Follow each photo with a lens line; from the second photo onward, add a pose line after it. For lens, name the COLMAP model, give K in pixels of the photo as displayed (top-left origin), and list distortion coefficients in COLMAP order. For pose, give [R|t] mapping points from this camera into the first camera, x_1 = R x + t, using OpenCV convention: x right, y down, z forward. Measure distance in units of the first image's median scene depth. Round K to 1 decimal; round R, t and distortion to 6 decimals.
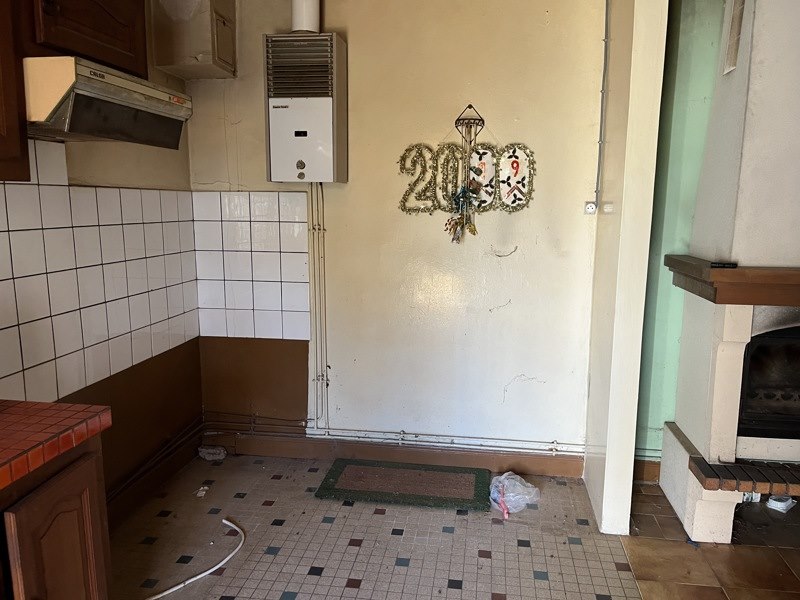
lens RADIAL K [[606.2, 0, 400.8], [0, 606.2, 301.4], [0, 0, 1]] dist [0.058549, -0.021608]
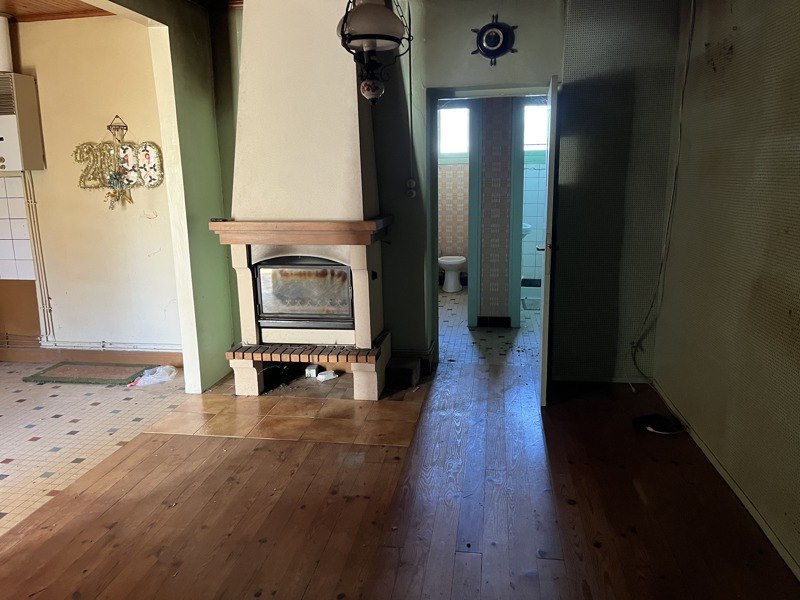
lens RADIAL K [[606.2, 0, 399.8], [0, 606.2, 298.7], [0, 0, 1]] dist [0.058549, -0.021608]
pose [[0.999487, -0.017066, -0.027119, 0.830634], [0.017859, 0.999412, 0.029271, 0.090069], [0.026603, -0.029740, 0.999204, -0.486047]]
